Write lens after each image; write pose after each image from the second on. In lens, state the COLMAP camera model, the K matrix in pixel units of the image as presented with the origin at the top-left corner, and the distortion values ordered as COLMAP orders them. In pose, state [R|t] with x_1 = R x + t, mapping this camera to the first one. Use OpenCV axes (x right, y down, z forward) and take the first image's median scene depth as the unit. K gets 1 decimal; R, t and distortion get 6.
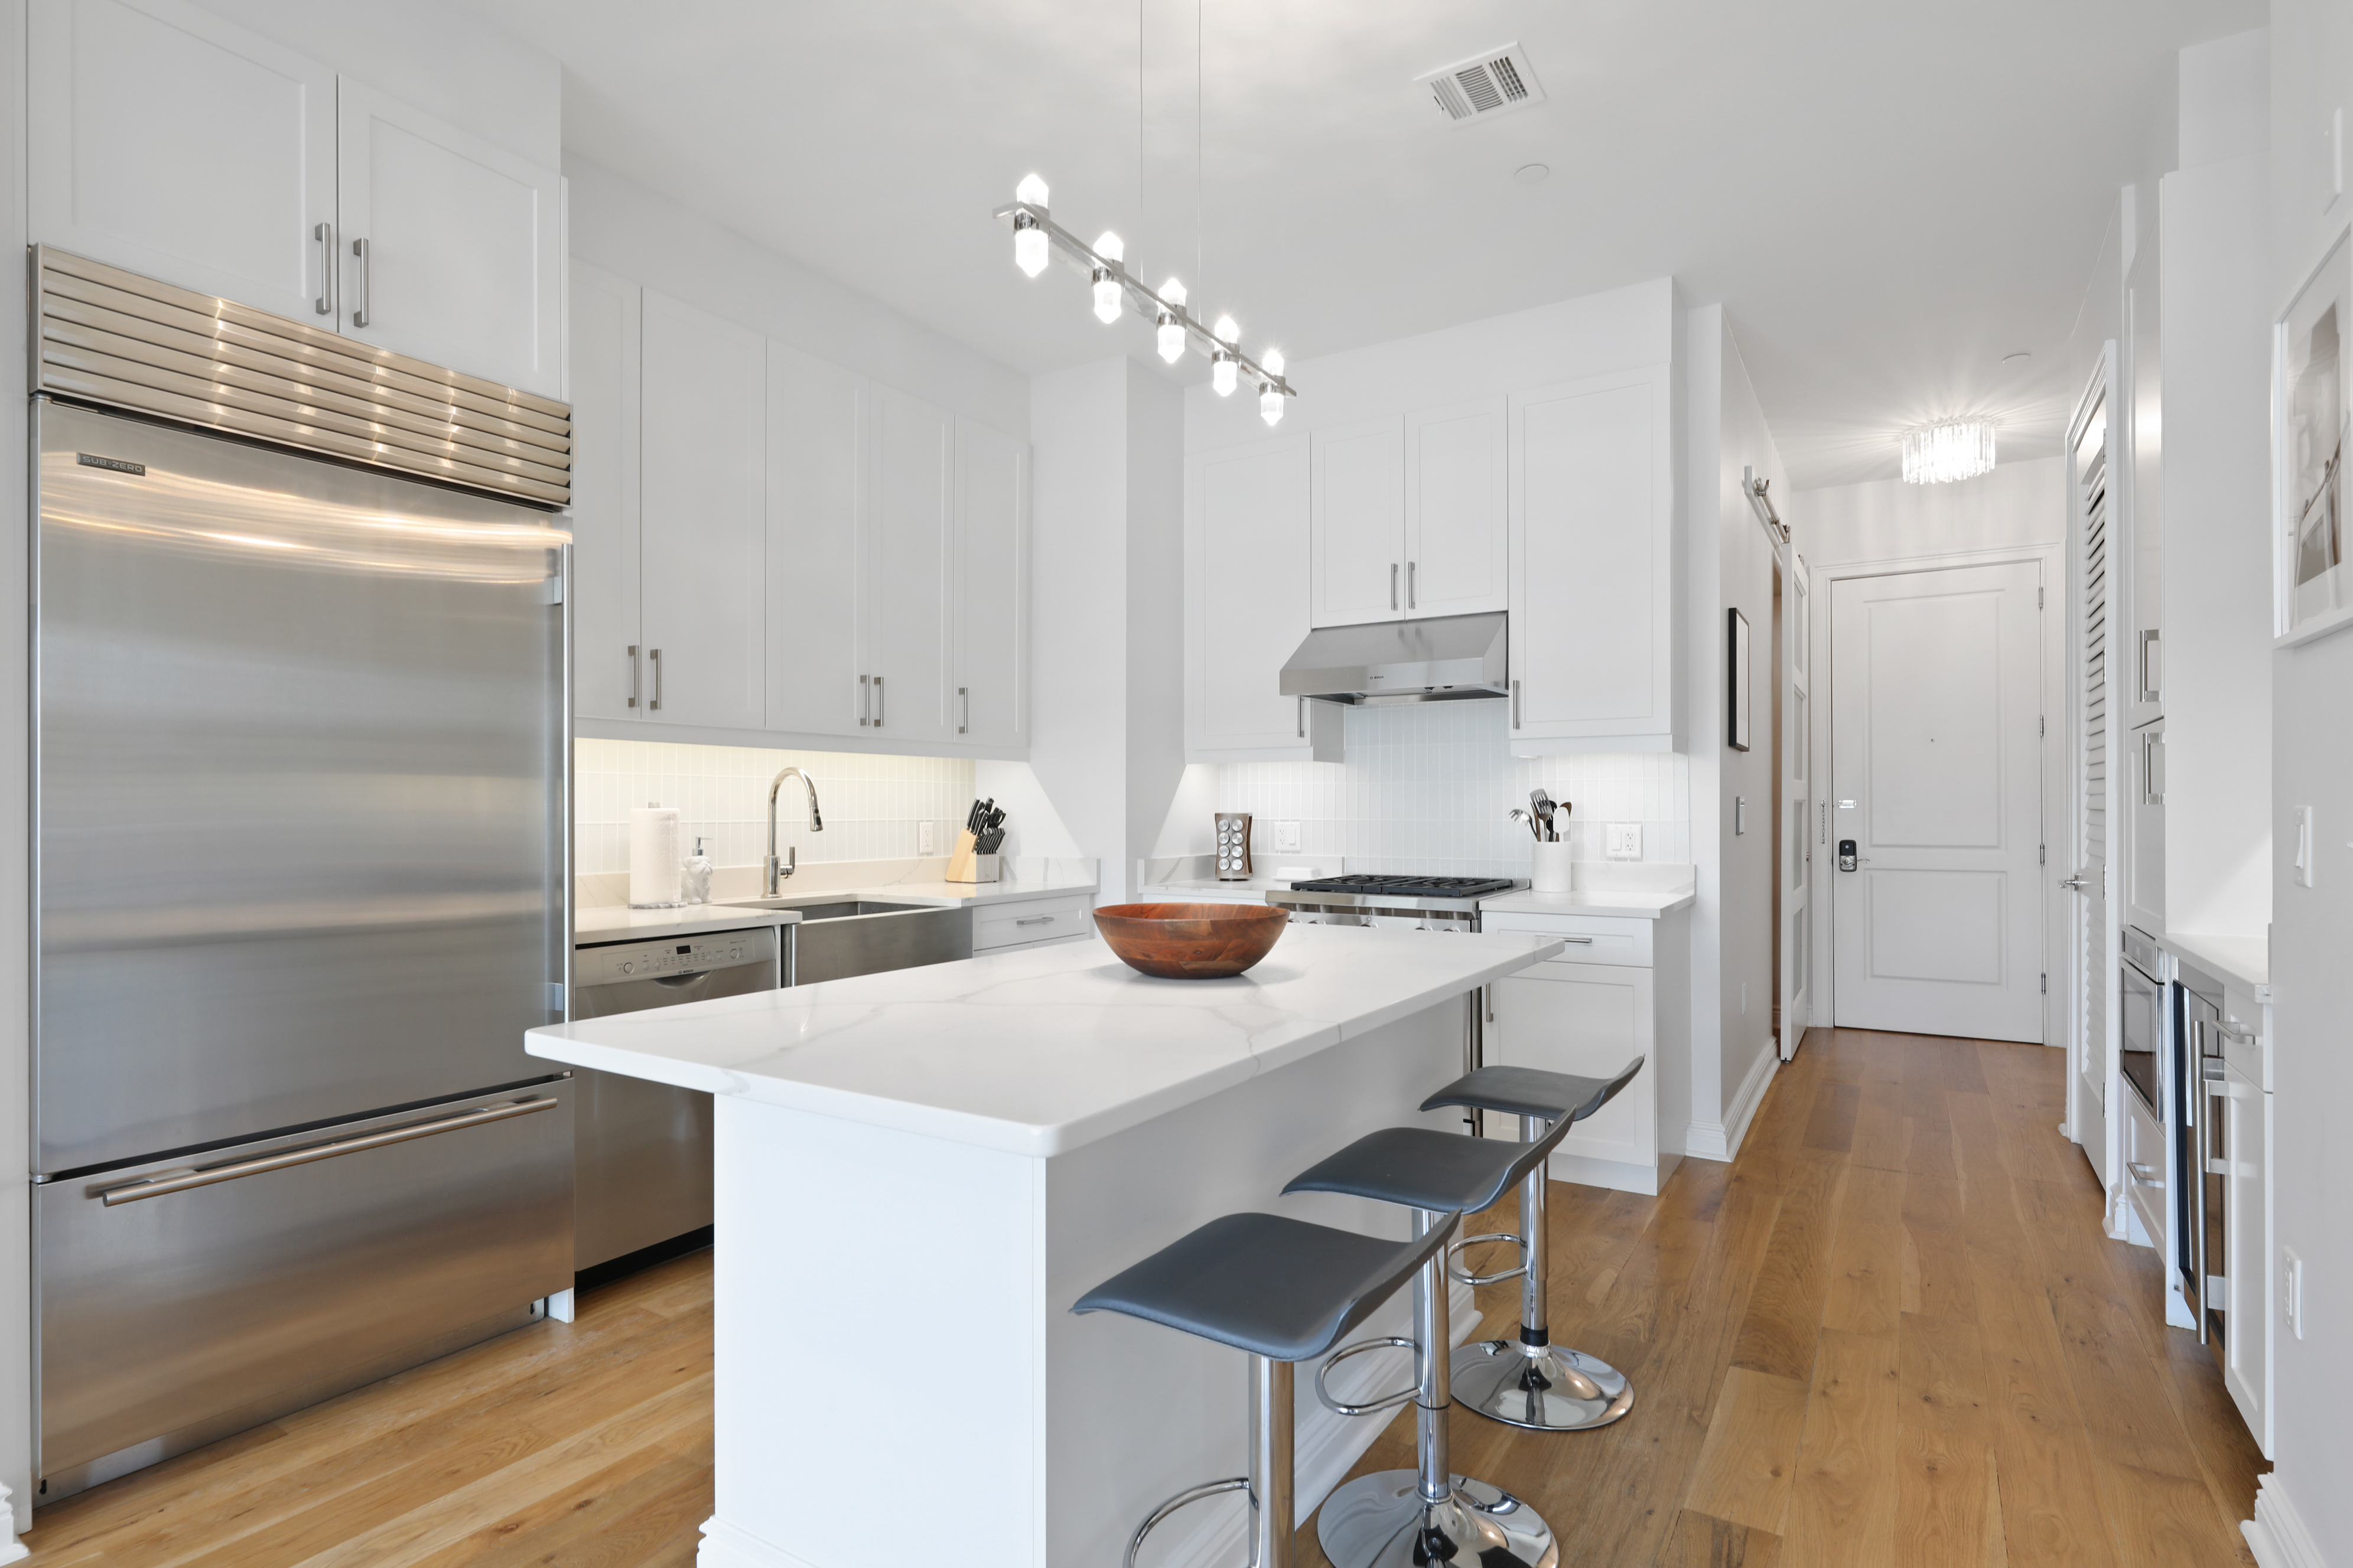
lens RADIAL K [[1159.9, 0, 1183.2], [0, 1159.9, 805.6], [0, 0, 1]] dist [0.001571, -0.000664]
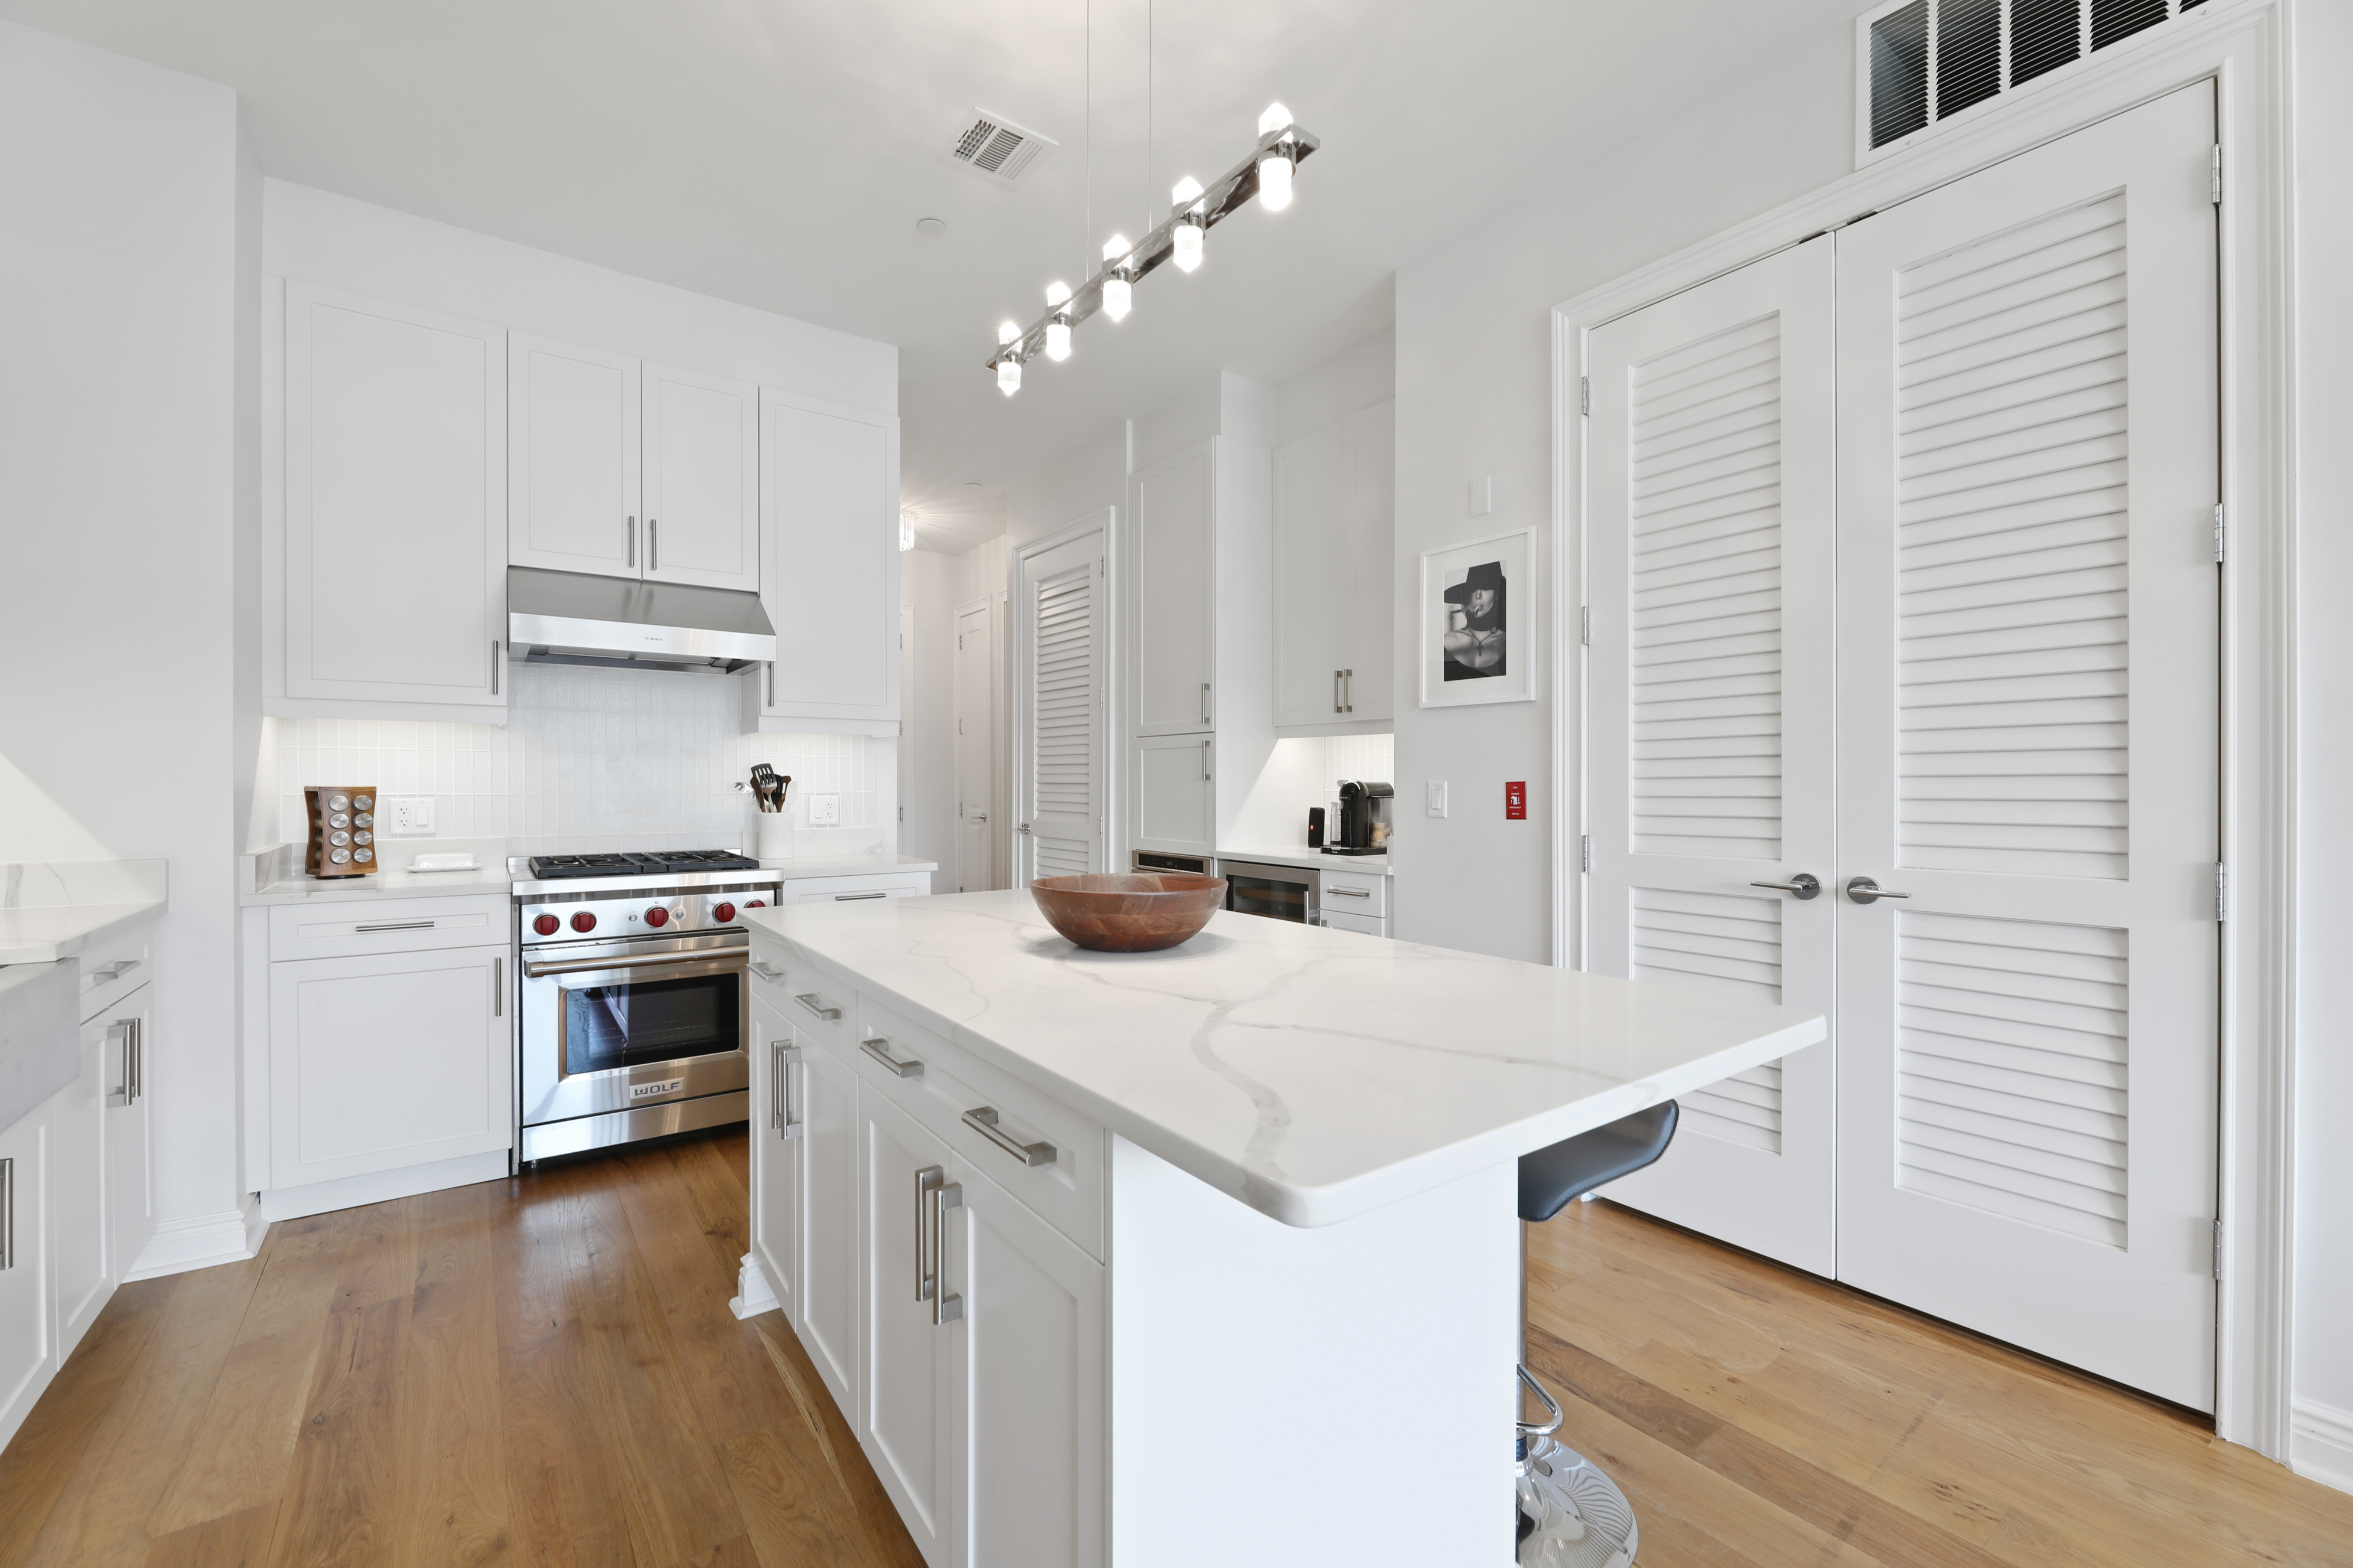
lens RADIAL K [[985.8, 0, 1176.5], [0, 985.8, 784.0], [0, 0, 1]] dist [0.010200, -0.000308]
pose [[0.371695, 0.001725, 0.928353, -0.412099], [-0.003106, 0.999995, -0.000615, 0.004347], [-0.928350, -0.002655, 0.371698, 0.320430]]
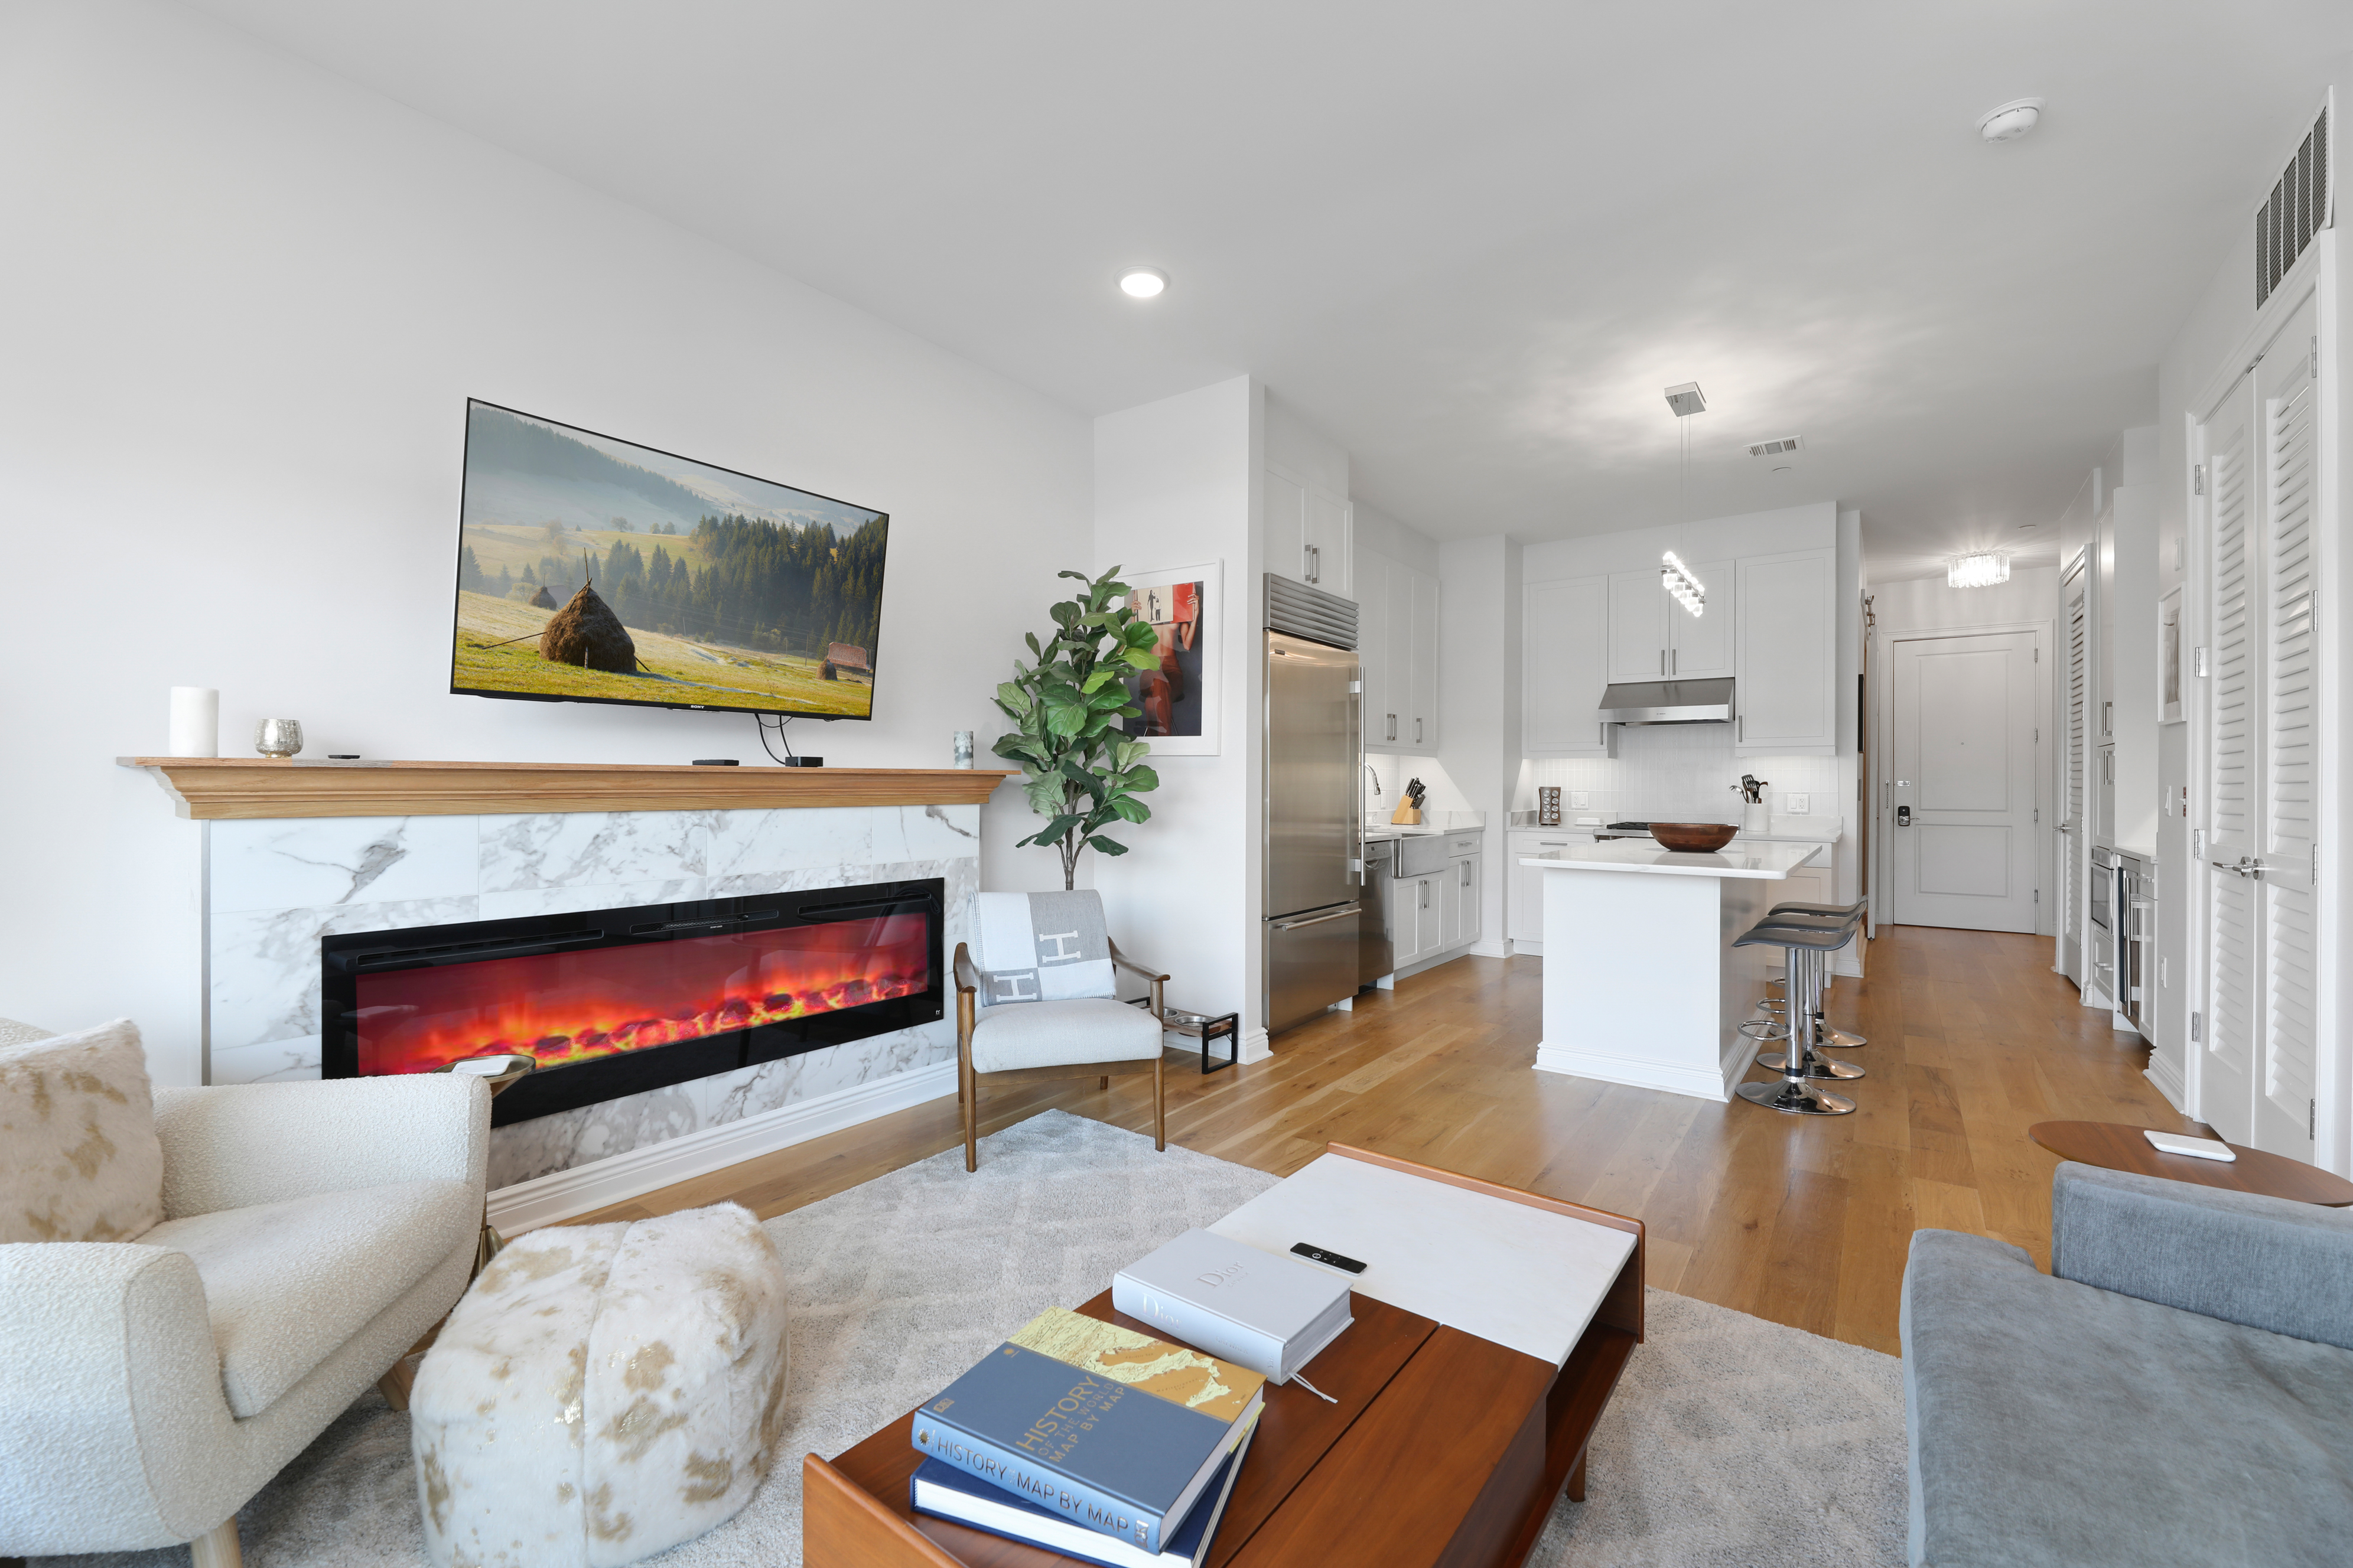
lens RADIAL K [[960.5, 0, 1176.5], [0, 960.5, 784.0], [0, 0, 1]] dist [-0.000678, -0.000327]
pose [[0.996991, 0.005092, -0.077353, -0.487418], [-0.004889, 0.999984, 0.002812, 0.000997], [0.077366, -0.002425, 0.997000, -0.589933]]
